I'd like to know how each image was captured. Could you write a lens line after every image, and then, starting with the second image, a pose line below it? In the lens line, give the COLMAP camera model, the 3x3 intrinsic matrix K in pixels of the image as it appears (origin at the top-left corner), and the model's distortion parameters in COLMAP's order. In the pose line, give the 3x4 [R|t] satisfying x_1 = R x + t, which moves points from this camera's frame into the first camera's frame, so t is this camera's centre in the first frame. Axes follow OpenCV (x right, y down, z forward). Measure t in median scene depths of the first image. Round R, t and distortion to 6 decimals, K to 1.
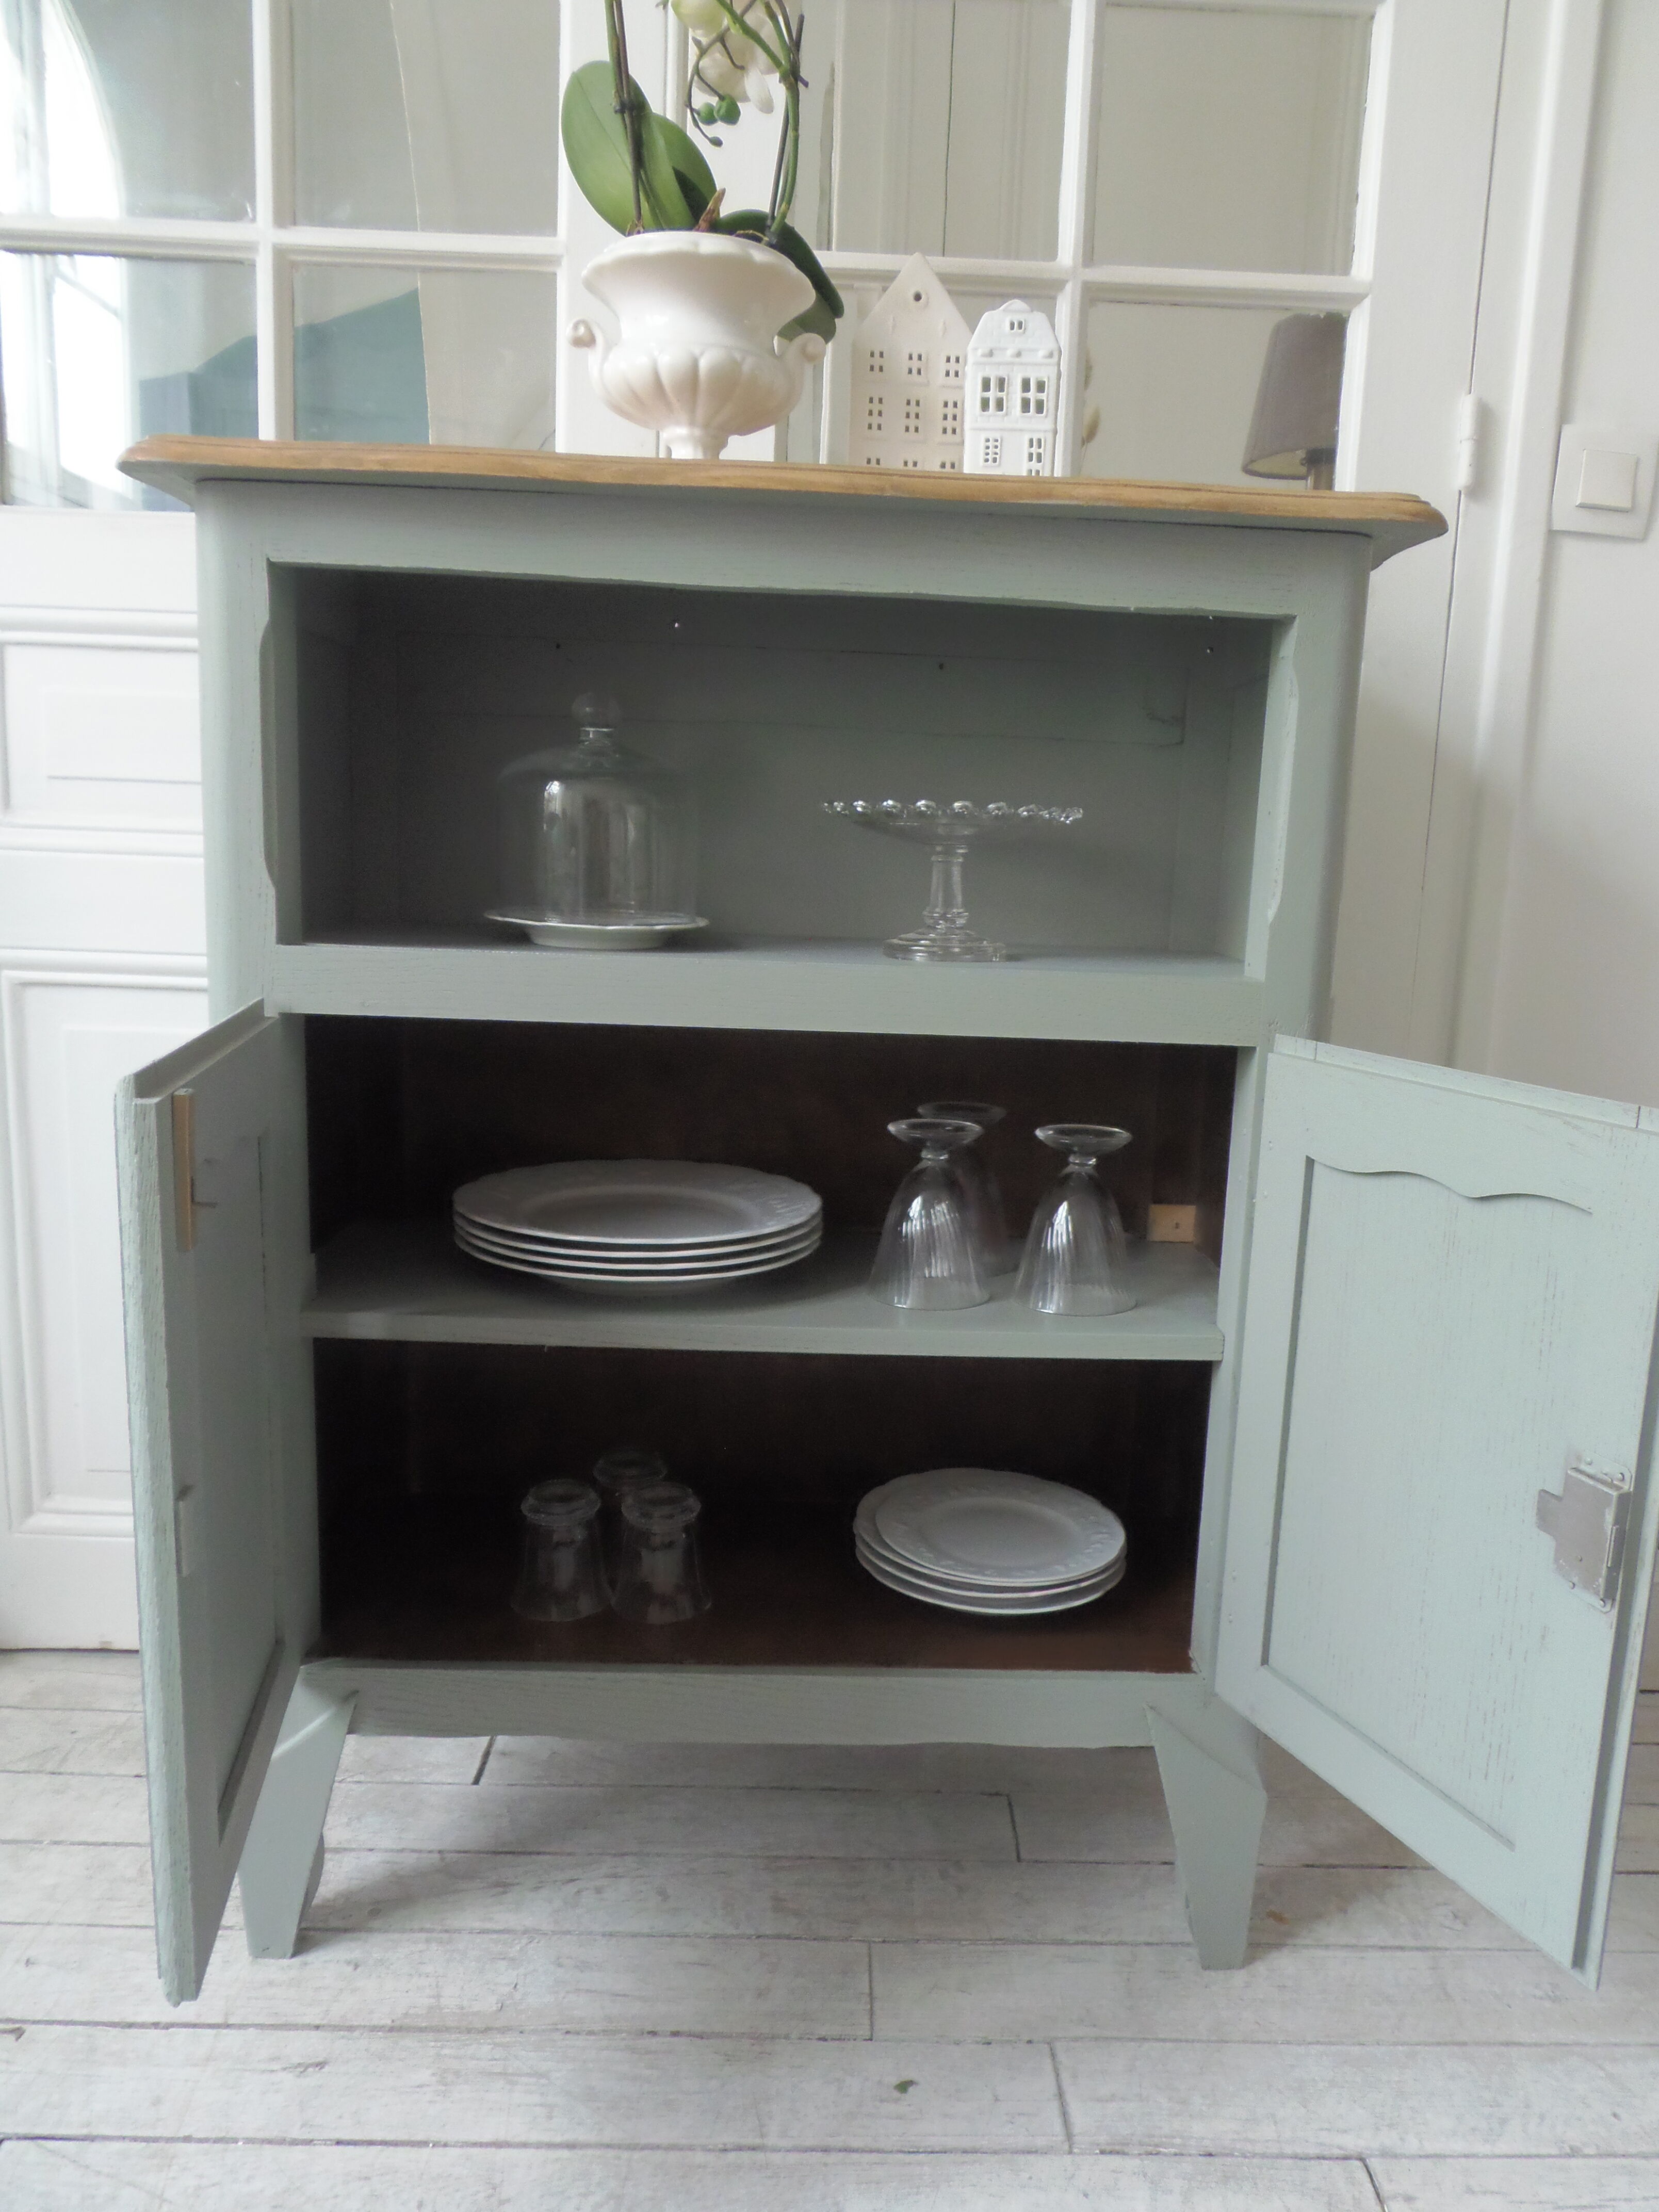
lens RADIAL K [[1630.9, 0, 869.6], [0, 1630.9, 1118.7], [0, 0, 1]] dist [-0.015580, -0.005620]
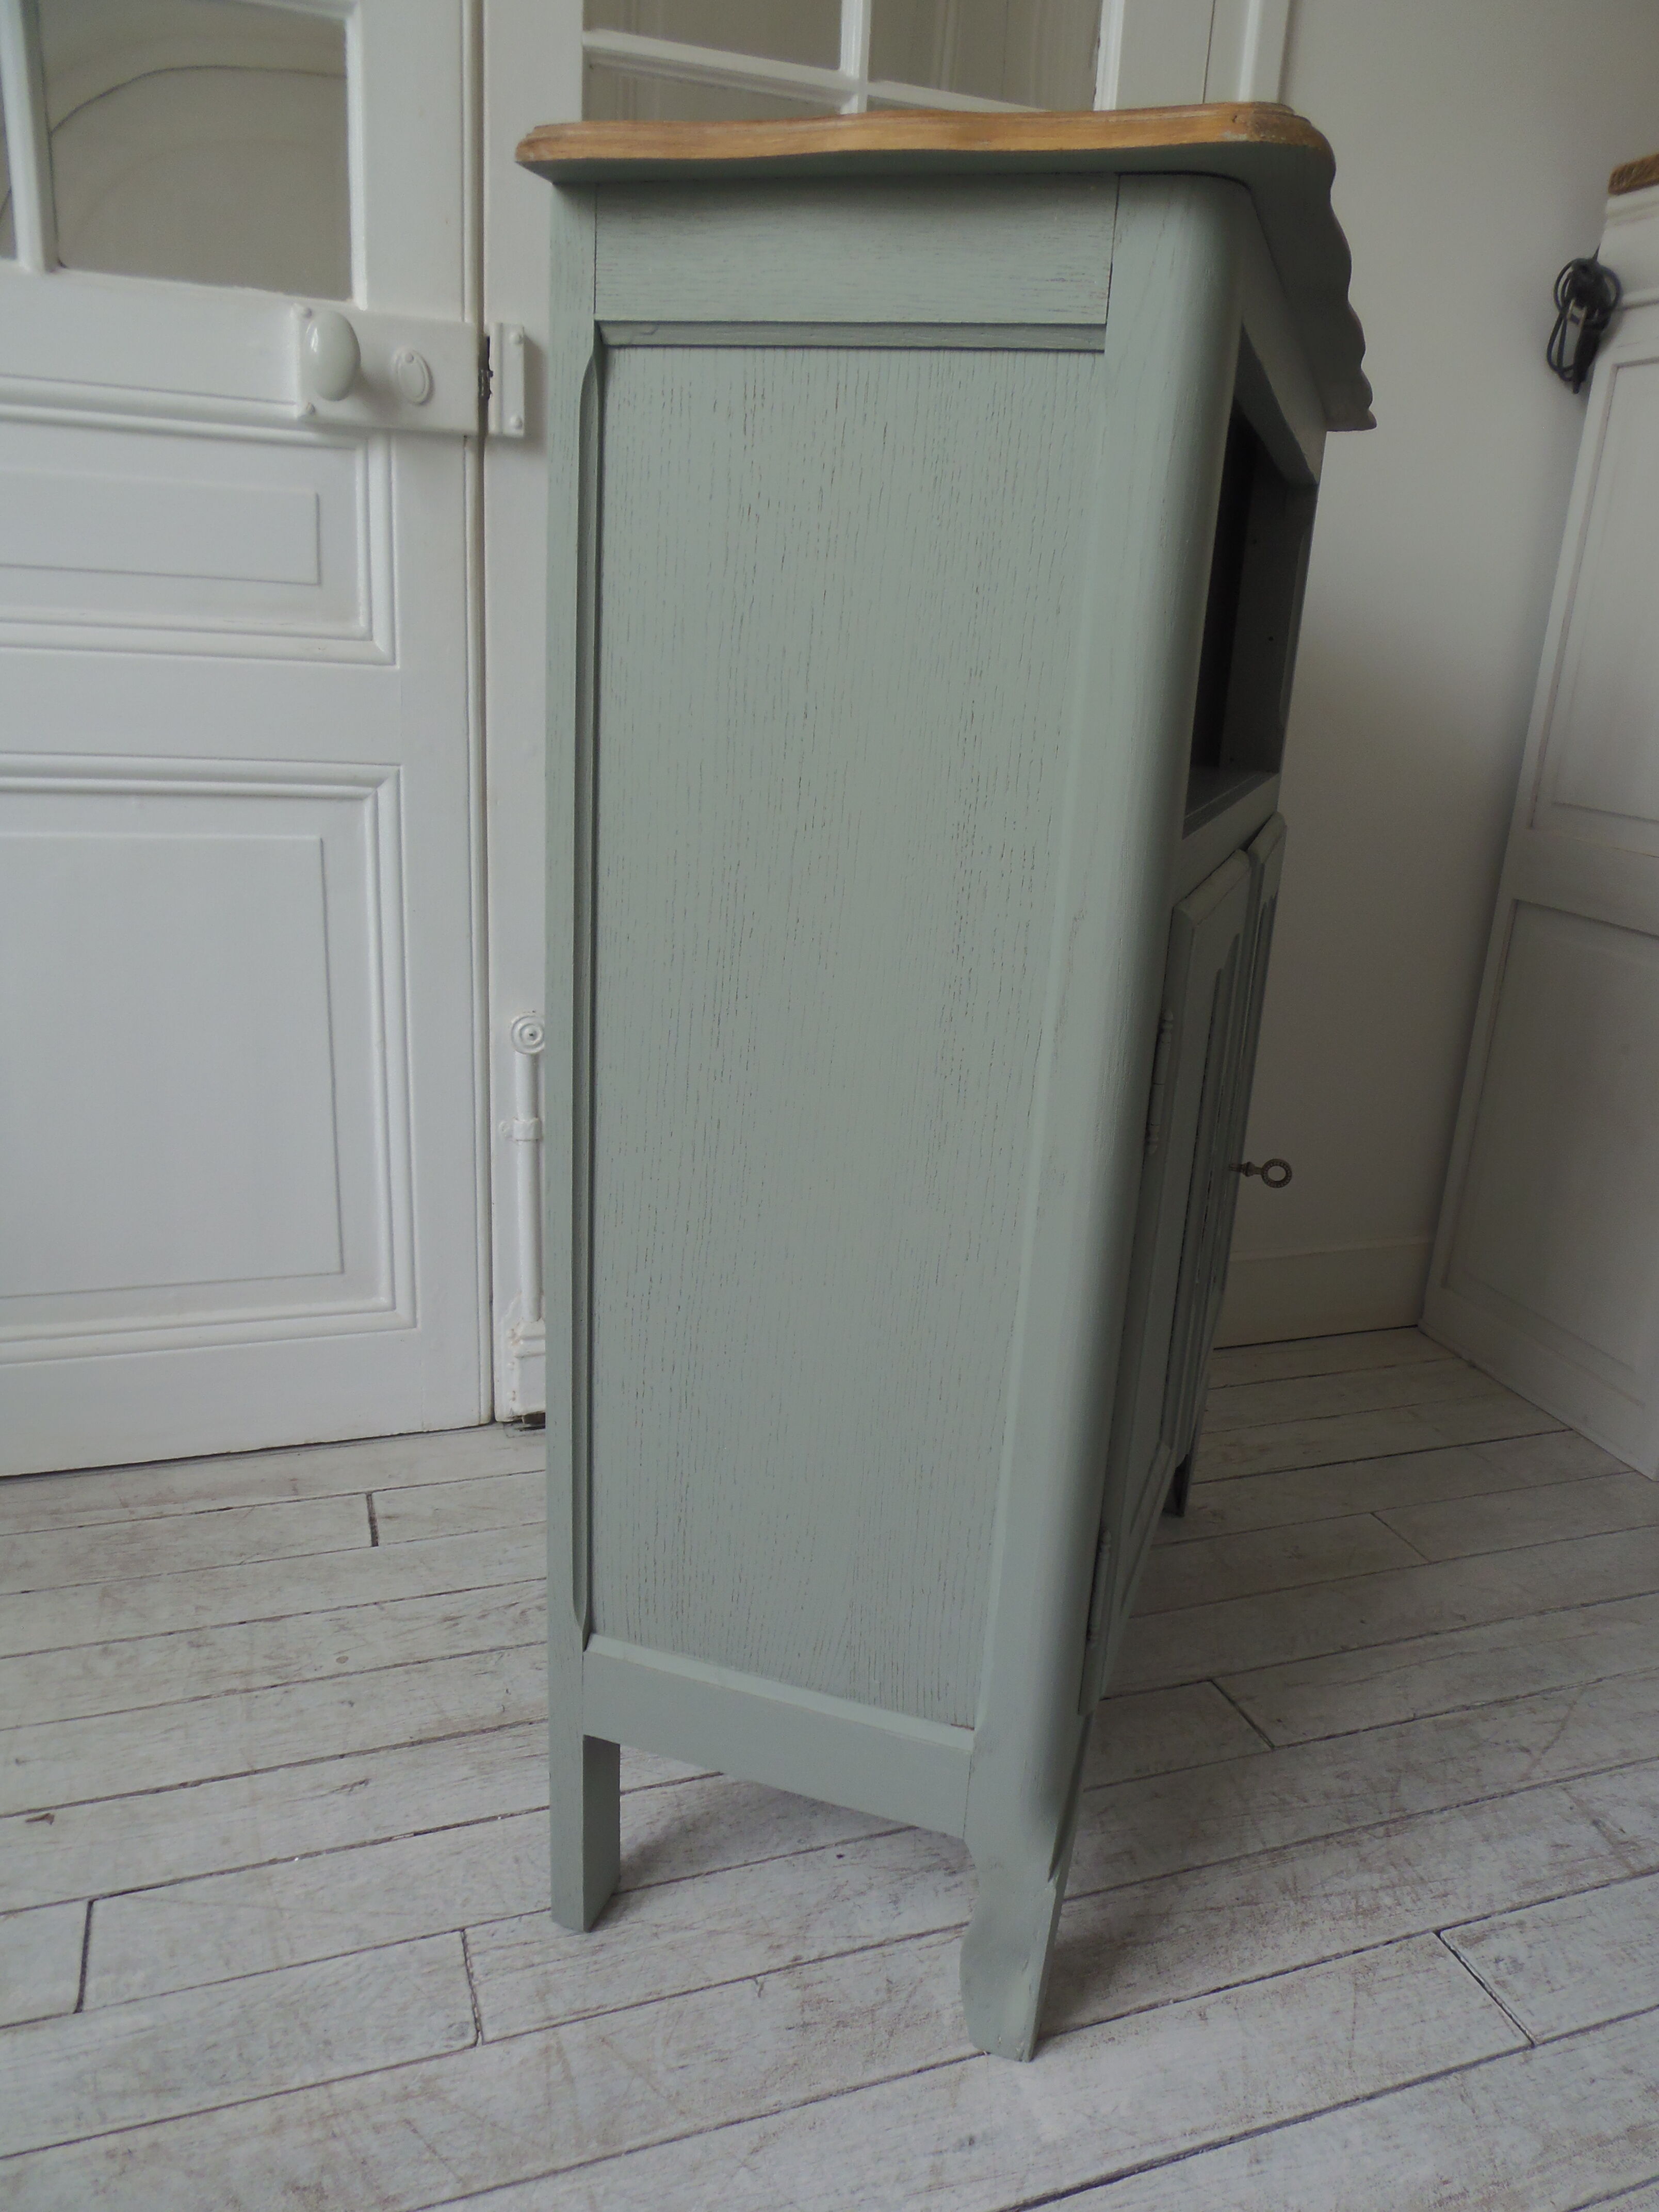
lens RADIAL K [[1630.9, 0, 884.3], [0, 1630.9, 1141.0], [0, 0, 1]] dist [-0.015580, -0.005620]
pose [[0.943068, -0.080605, 0.322686, -0.312210], [0.033441, 0.988253, 0.149124, -0.000997], [-0.330916, -0.129843, 0.934685, -0.091833]]
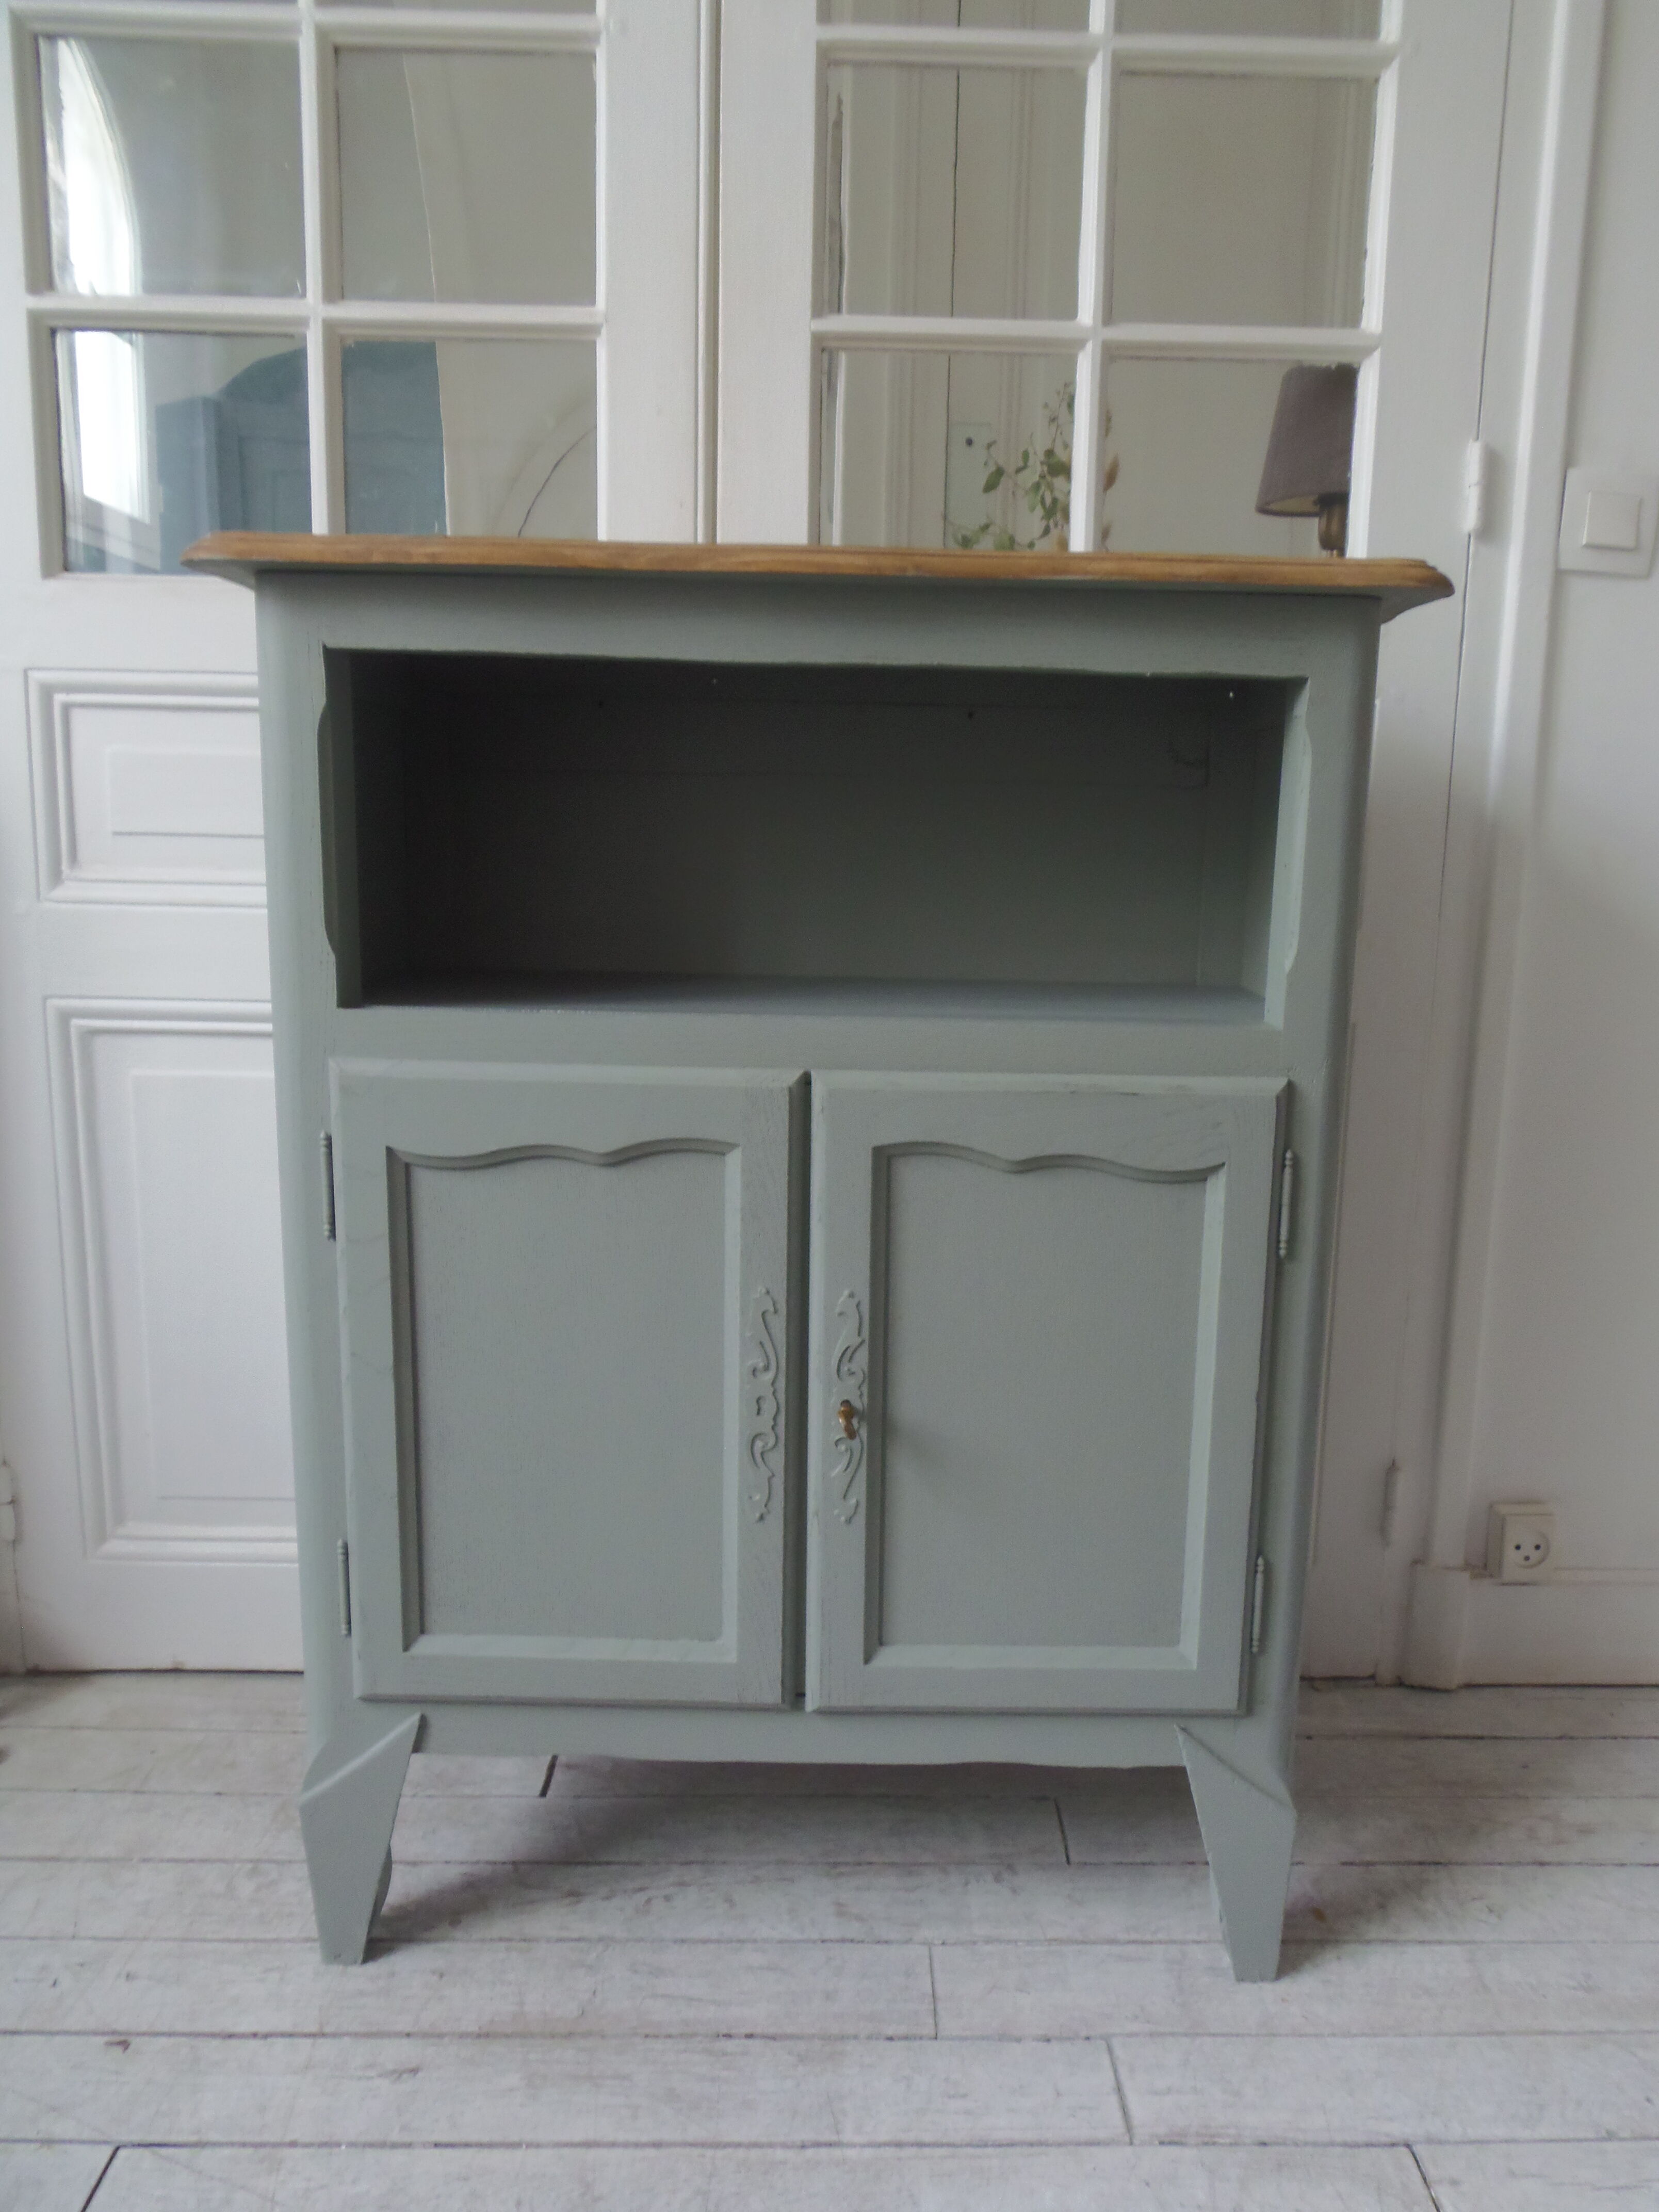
lens RADIAL K [[1630.9, 0, 867.8], [0, 1630.9, 1104.2], [0, 0, 1]] dist [-0.015580, -0.005620]
pose [[0.999842, -0.017220, -0.004441, -0.027930], [0.017216, 0.999851, -0.000965, -0.035620], [0.004457, 0.000888, 0.999990, -0.048714]]
